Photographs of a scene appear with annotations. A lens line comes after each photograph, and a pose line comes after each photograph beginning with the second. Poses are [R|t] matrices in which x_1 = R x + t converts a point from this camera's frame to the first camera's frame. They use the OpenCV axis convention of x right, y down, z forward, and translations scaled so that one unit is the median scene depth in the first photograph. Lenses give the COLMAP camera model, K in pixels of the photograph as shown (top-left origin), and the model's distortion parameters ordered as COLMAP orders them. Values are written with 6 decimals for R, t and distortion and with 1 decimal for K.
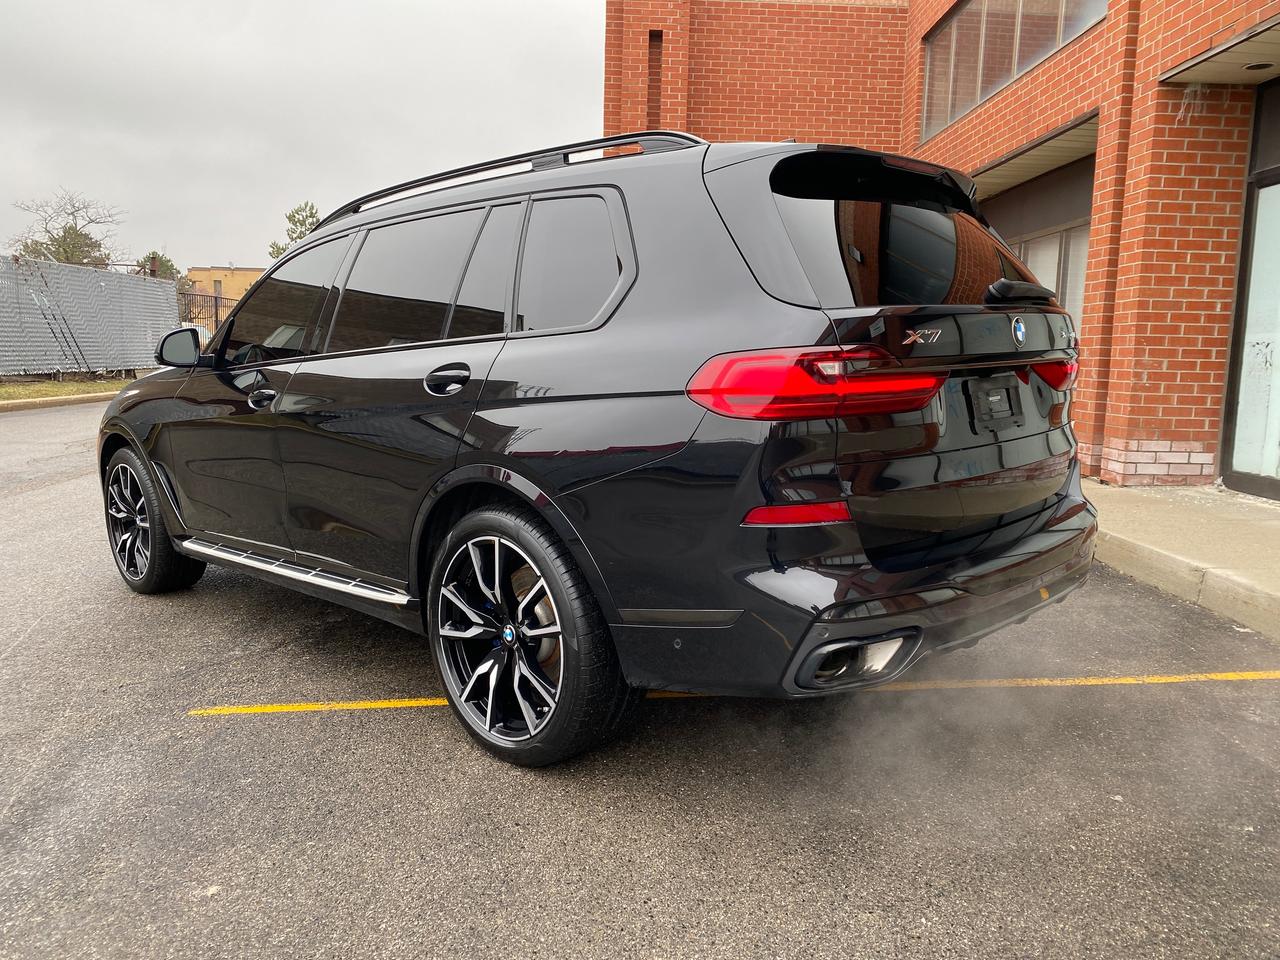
lens RADIAL K [[964.4, 0, 638.8], [0, 964.4, 471.1], [0, 0, 1]] dist [0.034593, -0.041064]
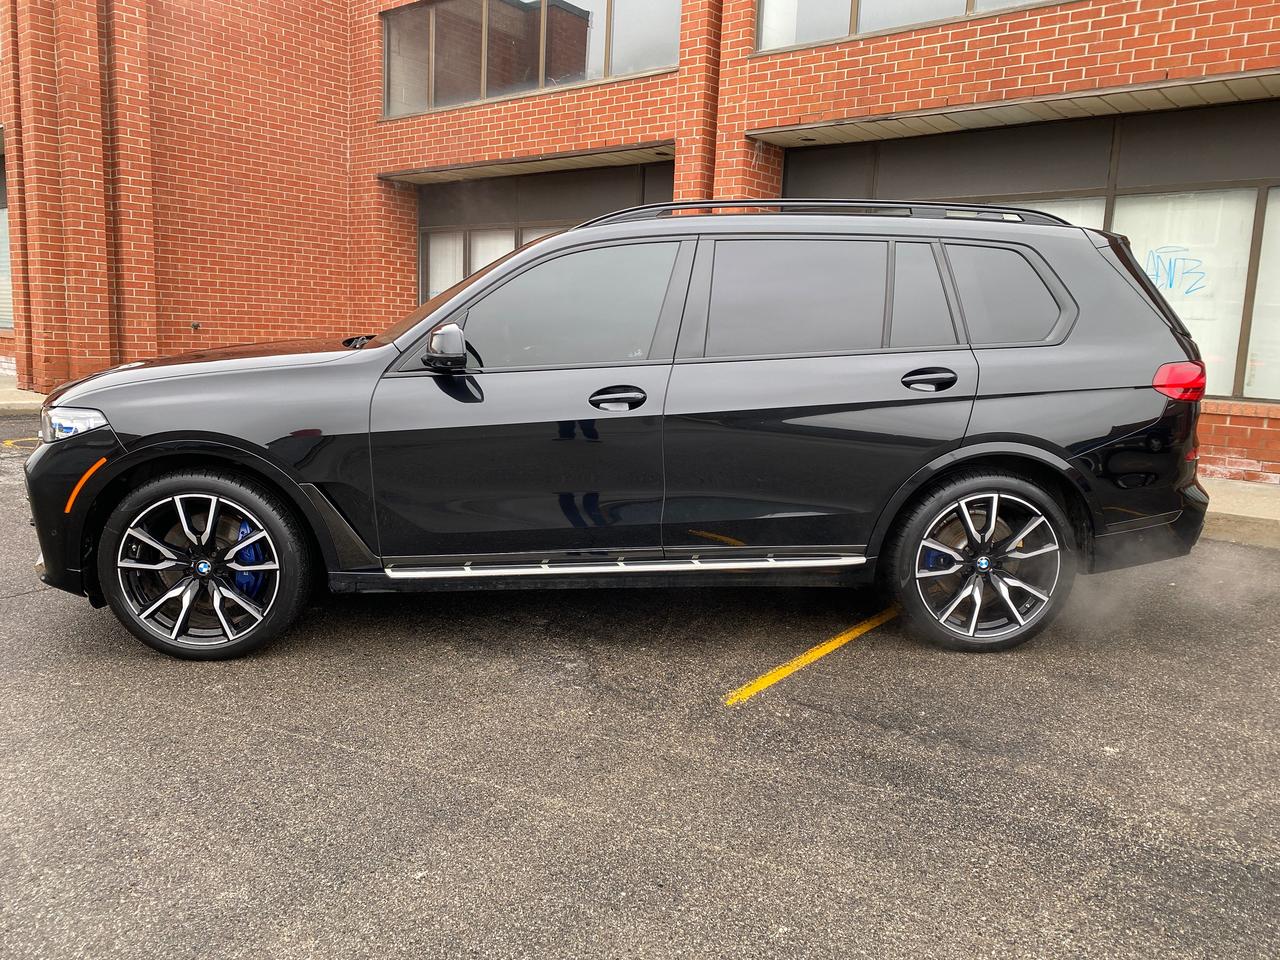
lens RADIAL K [[964.4, 0, 635.5], [0, 964.4, 484.9], [0, 0, 1]] dist [0.034593, -0.041064]
pose [[0.671180, -0.112836, 0.732656, -1.034927], [0.066870, 0.993534, 0.091755, -0.073428], [-0.738272, -0.012592, 0.674386, 0.299609]]
